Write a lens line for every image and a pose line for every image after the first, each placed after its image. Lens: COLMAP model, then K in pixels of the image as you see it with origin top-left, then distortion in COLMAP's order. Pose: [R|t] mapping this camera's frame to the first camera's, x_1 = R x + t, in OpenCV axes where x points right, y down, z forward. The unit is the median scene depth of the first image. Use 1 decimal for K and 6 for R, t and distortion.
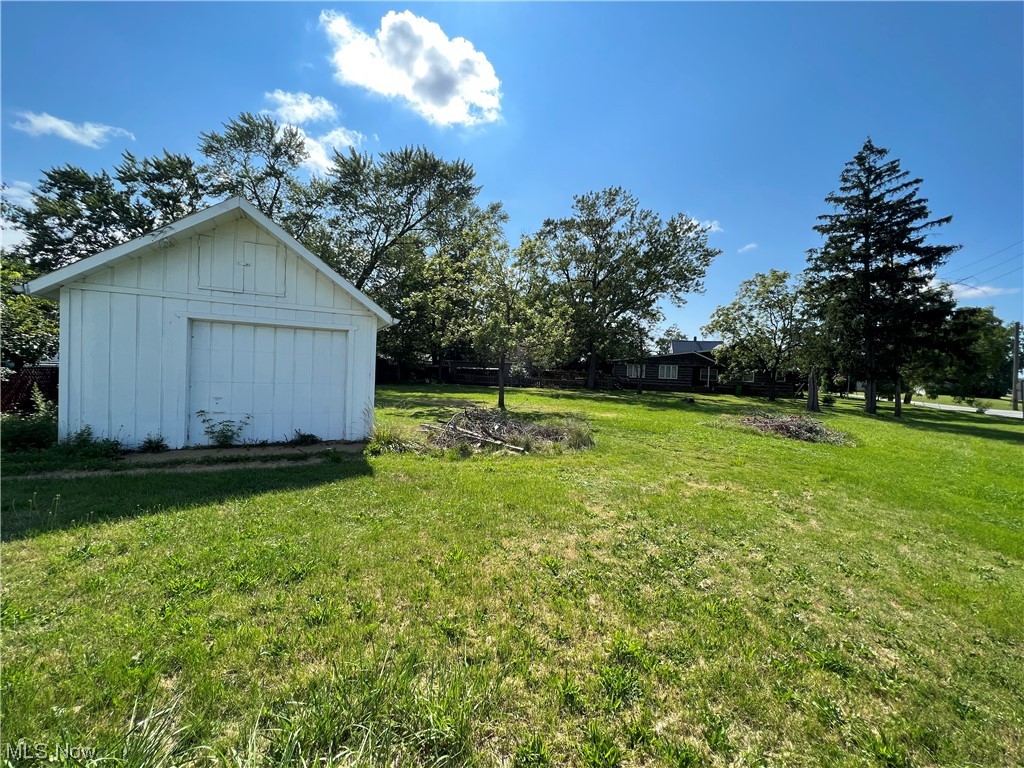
lens RADIAL K [[409.3, 0, 513.1], [0, 409.3, 383.5], [0, 0, 1]] dist [-0.003552, 0.000146]
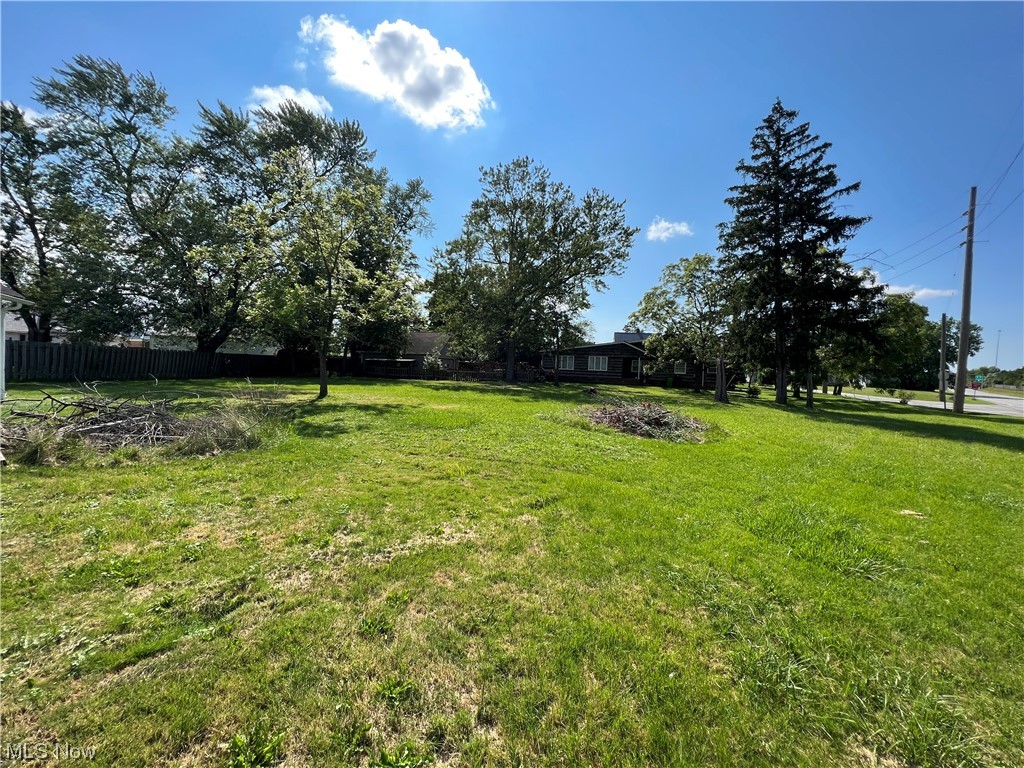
lens RADIAL K [[409.3, 0, 511.7], [0, 409.3, 382.6], [0, 0, 1]] dist [-0.003552, 0.000146]
pose [[0.997773, -0.004934, 0.066521, 0.204188], [0.004580, 0.999975, 0.005474, 0.017290], [-0.066547, -0.005157, 0.997770, 0.124263]]
